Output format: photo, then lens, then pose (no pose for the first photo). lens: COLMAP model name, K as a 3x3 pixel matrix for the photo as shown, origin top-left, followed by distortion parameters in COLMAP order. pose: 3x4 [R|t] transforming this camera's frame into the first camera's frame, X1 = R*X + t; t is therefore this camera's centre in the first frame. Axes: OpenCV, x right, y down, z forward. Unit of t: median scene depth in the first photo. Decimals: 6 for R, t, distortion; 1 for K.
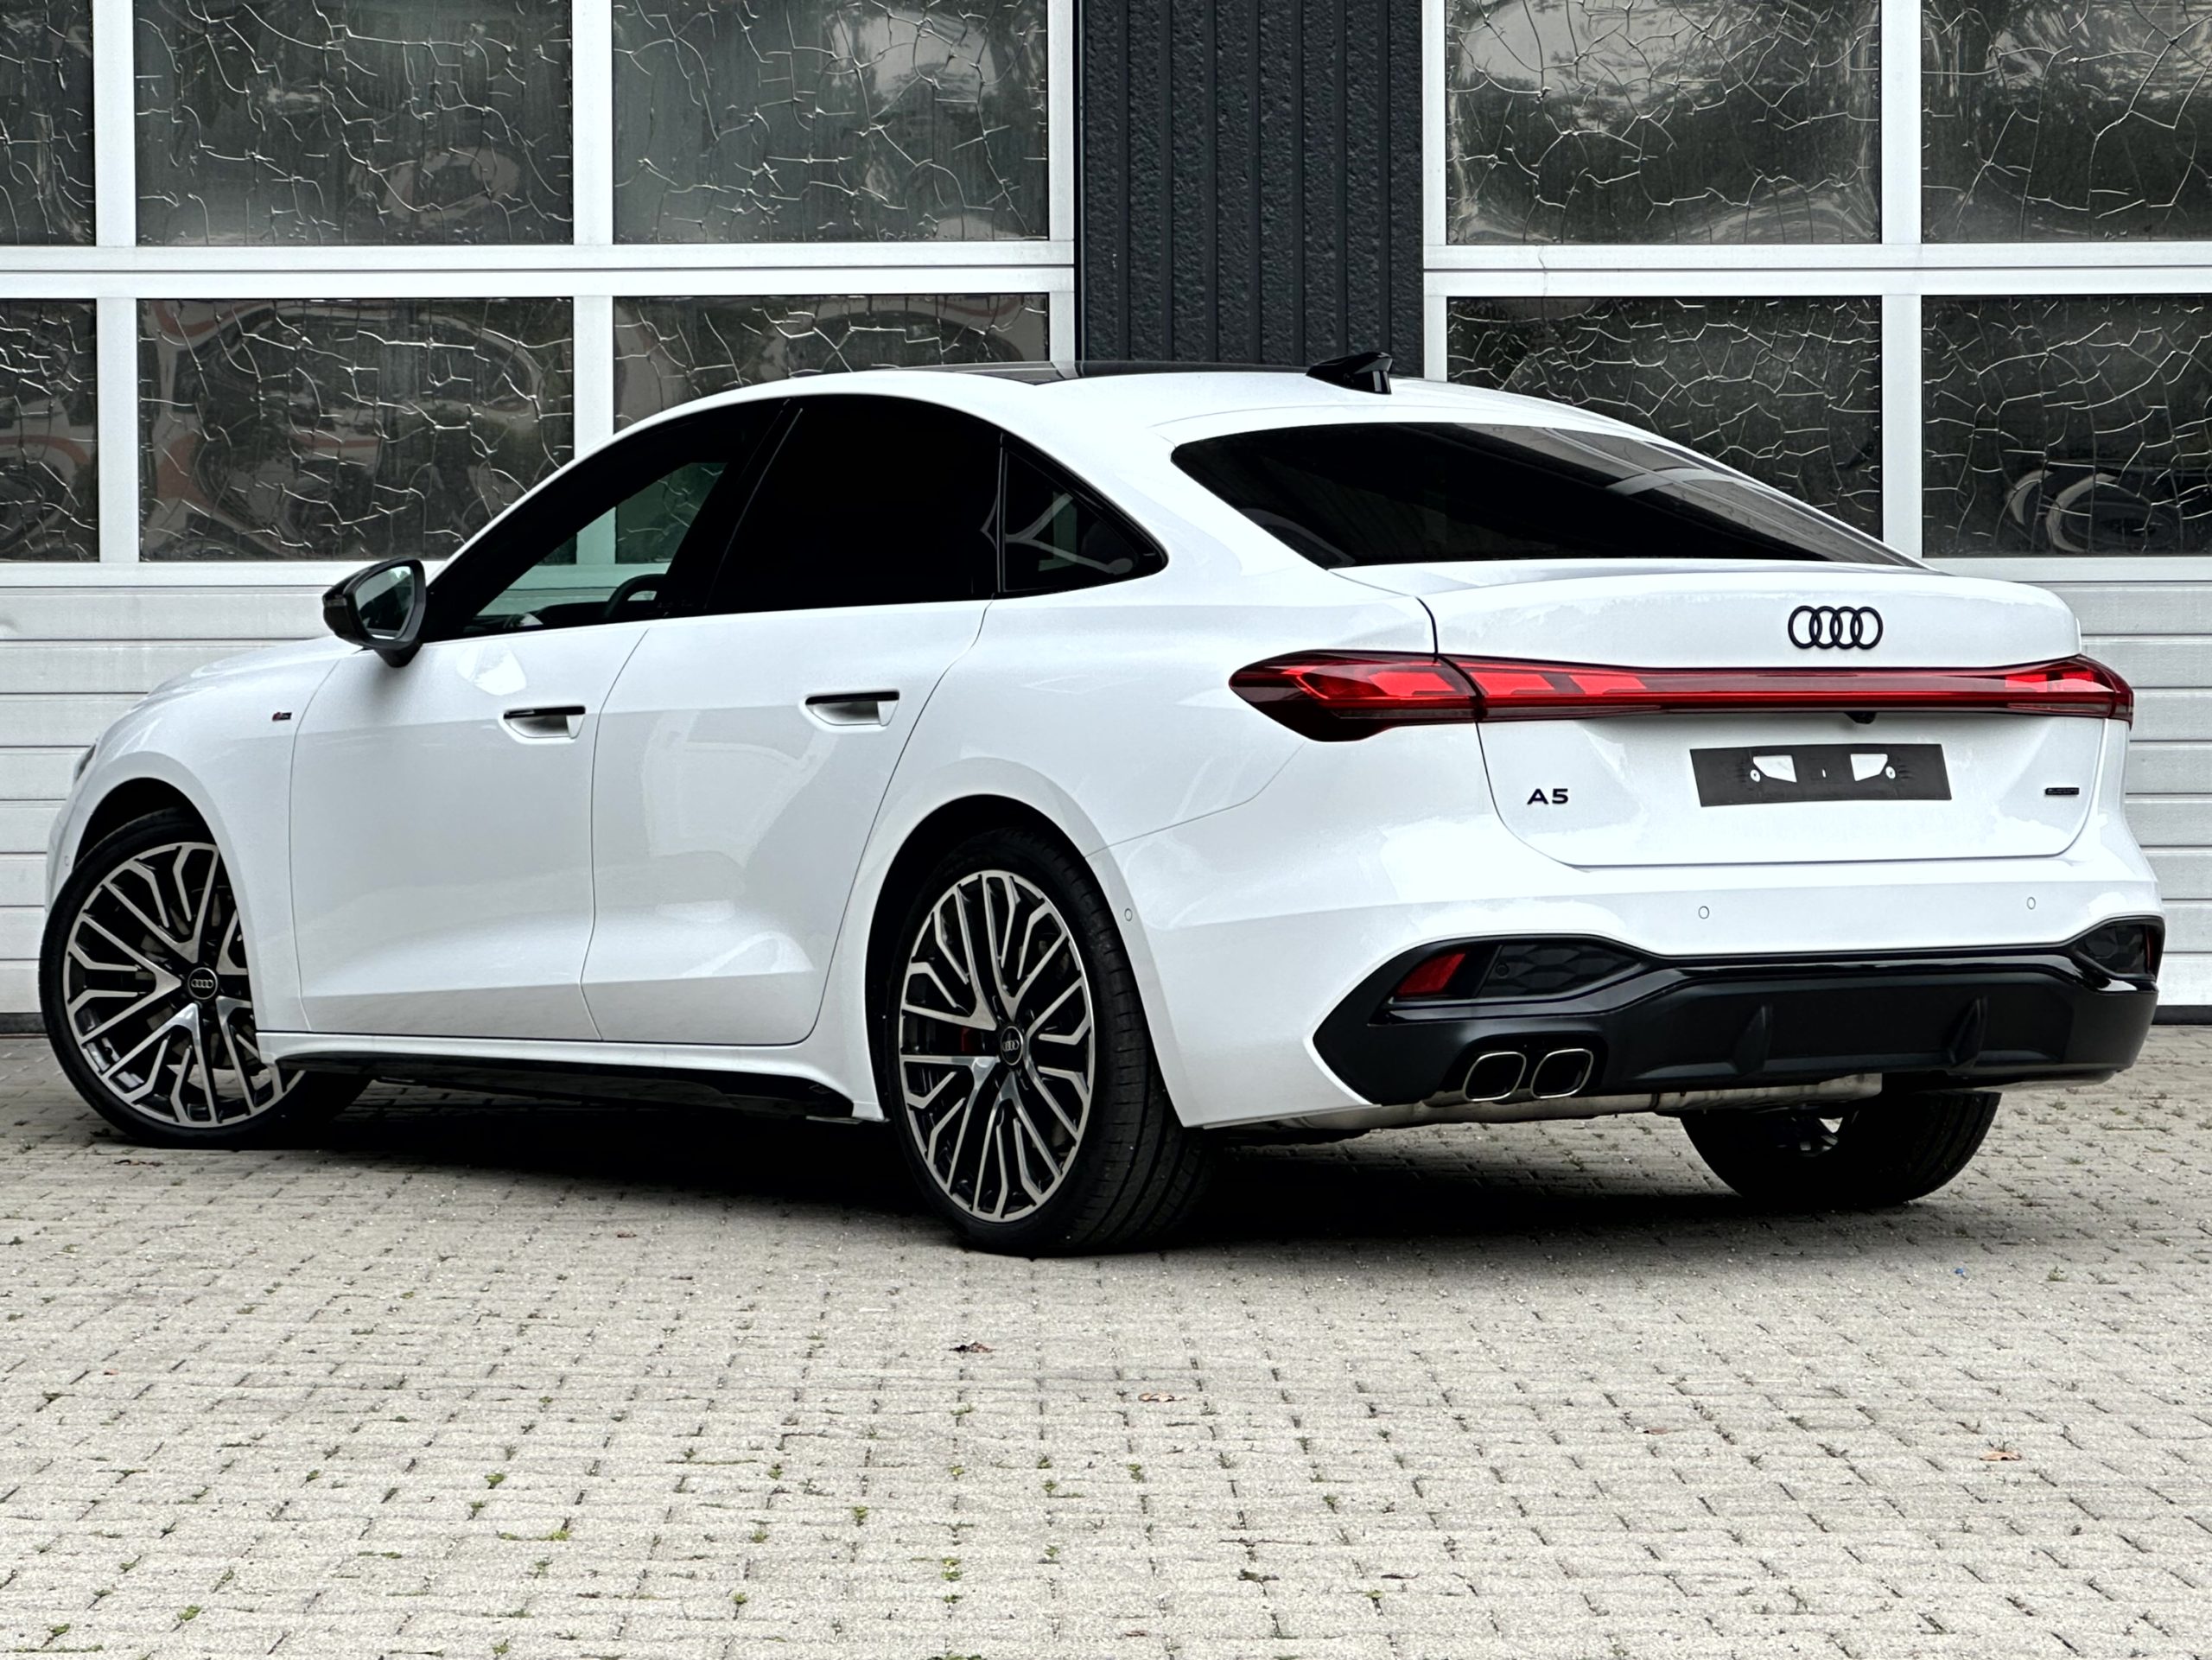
lens RADIAL K [[6721.9, 0, 1106.0], [0, 6721.9, 830.0], [0, 0, 1]] dist [-0.406163, 11.406120]
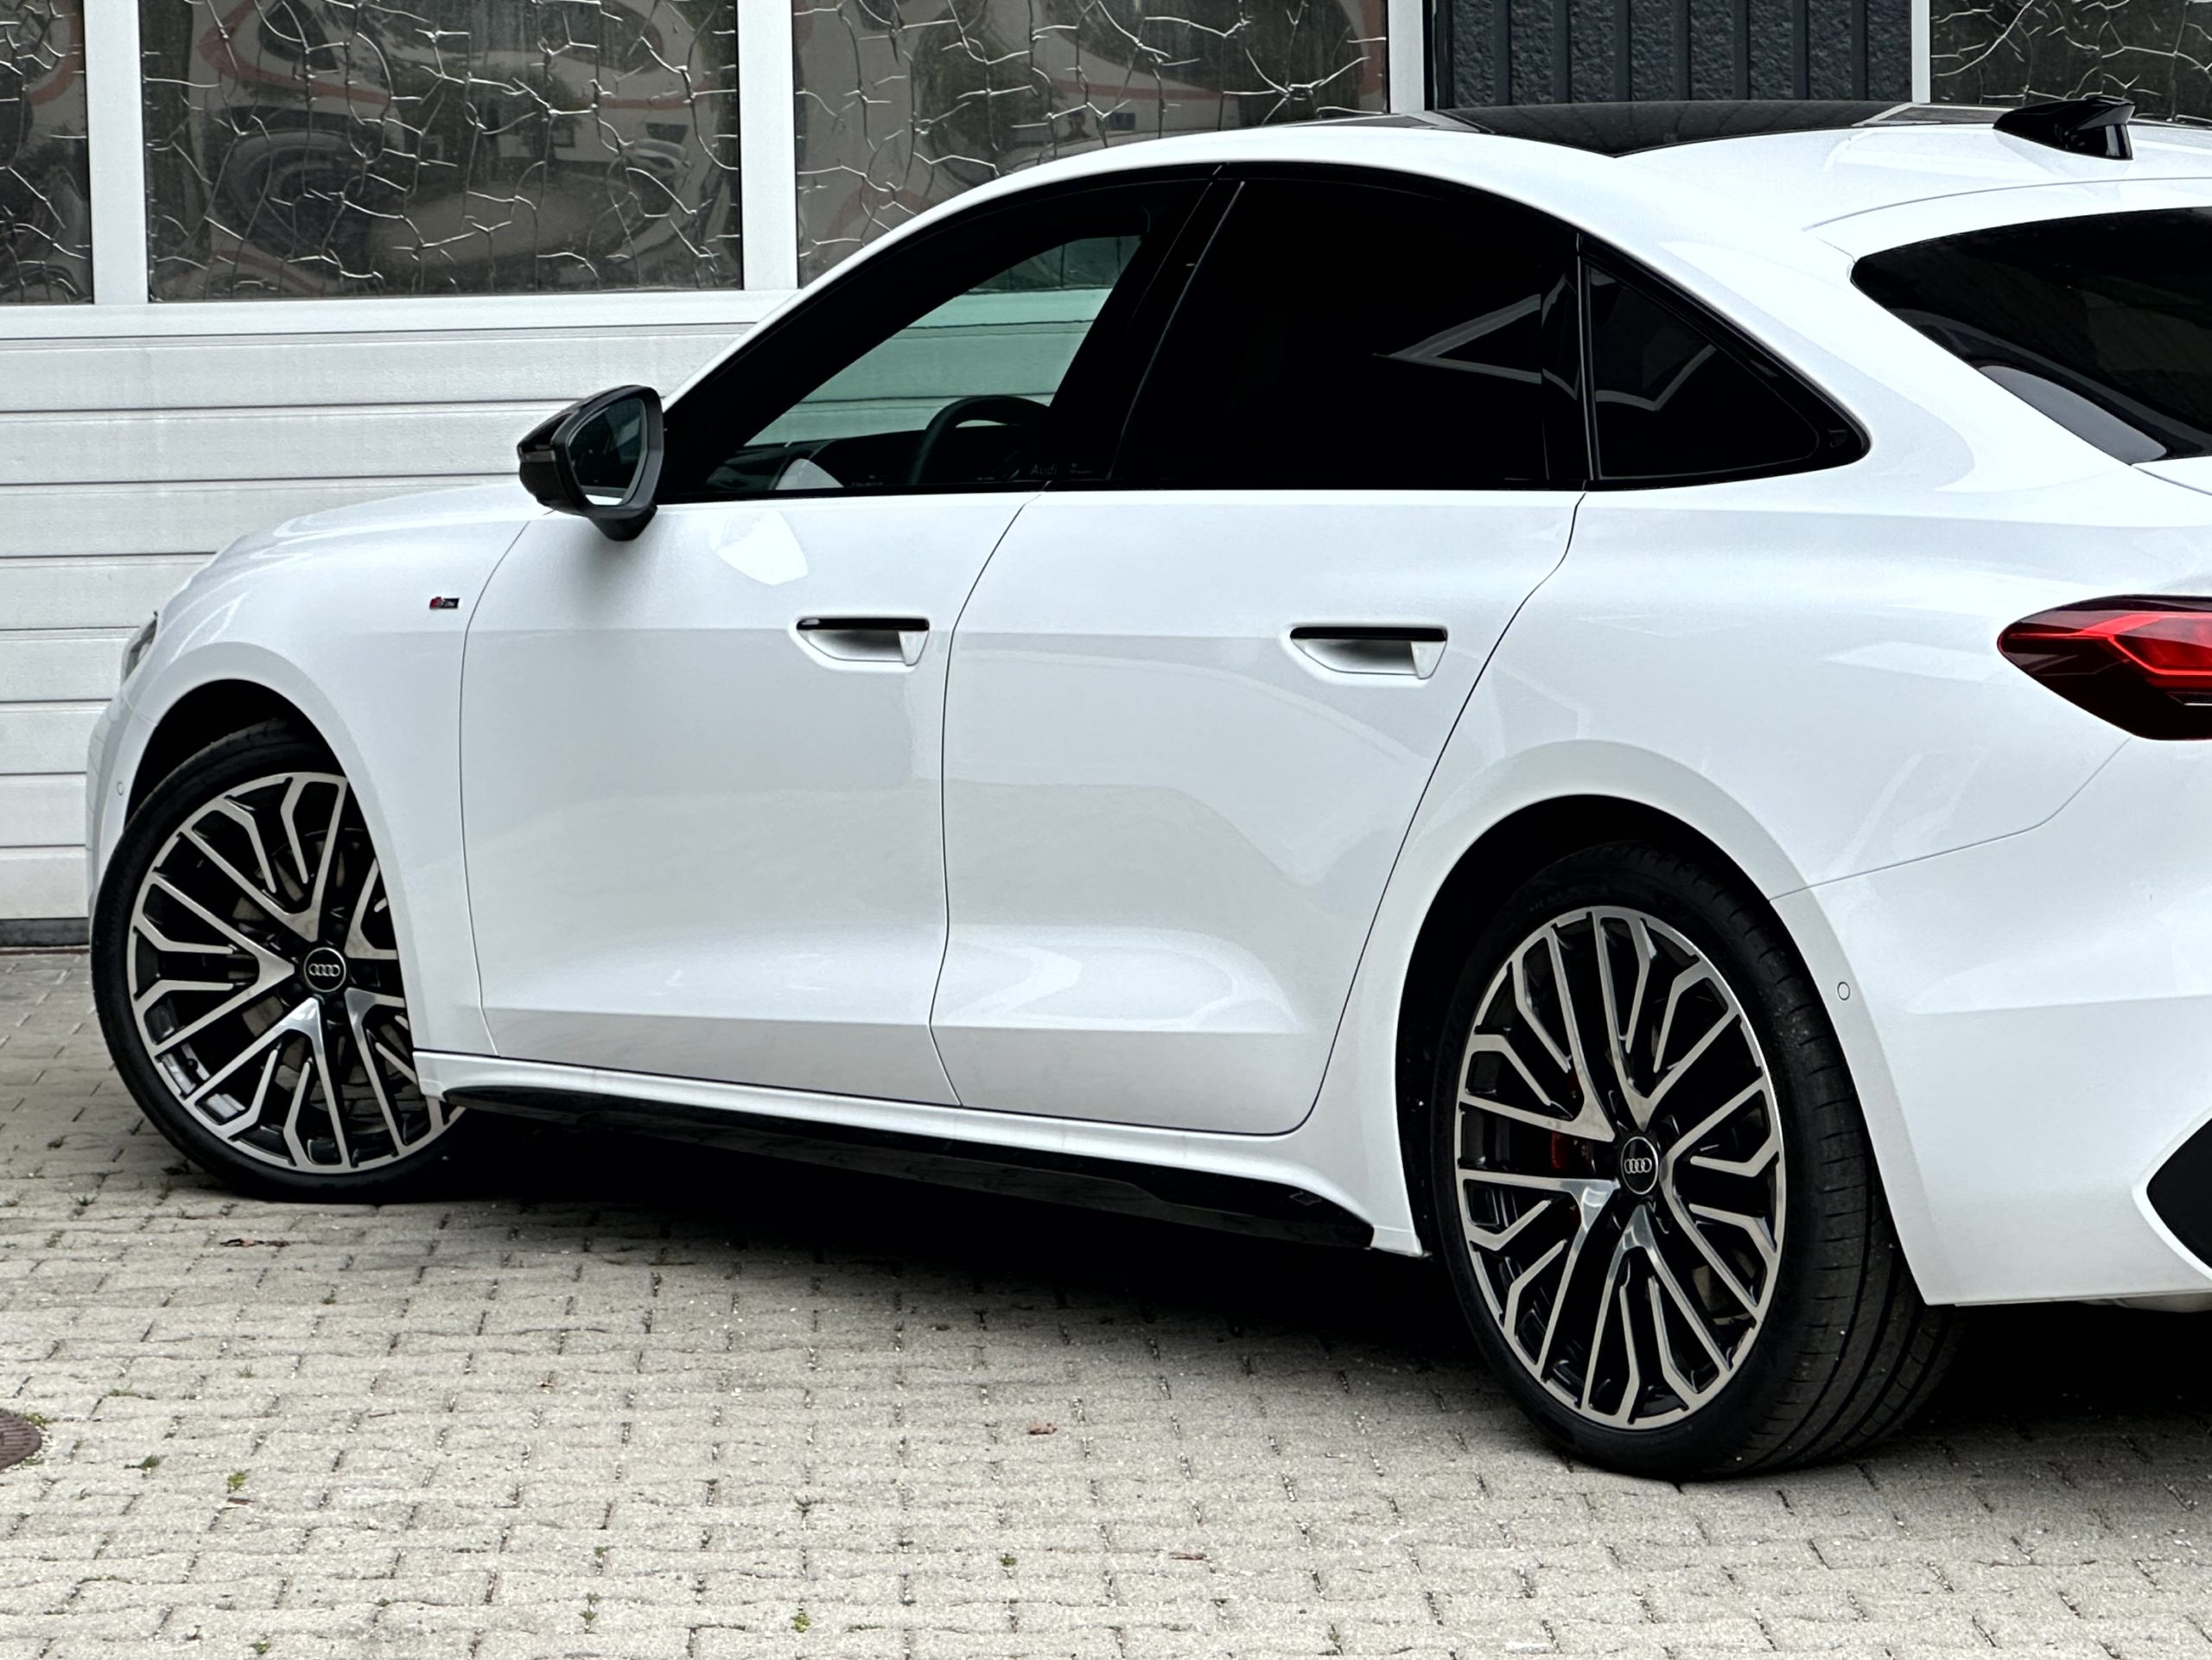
lens RADIAL K [[7733.1, 0, 1106.0], [0, 7733.1, 830.0], [0, 0, 1]] dist [-0.474126, 13.448090]
pose [[0.999797, -0.016118, 0.012083, -0.074767], [0.015328, 0.997906, 0.062840, -0.049778], [-0.013071, -0.062642, 0.997950, 0.228830]]
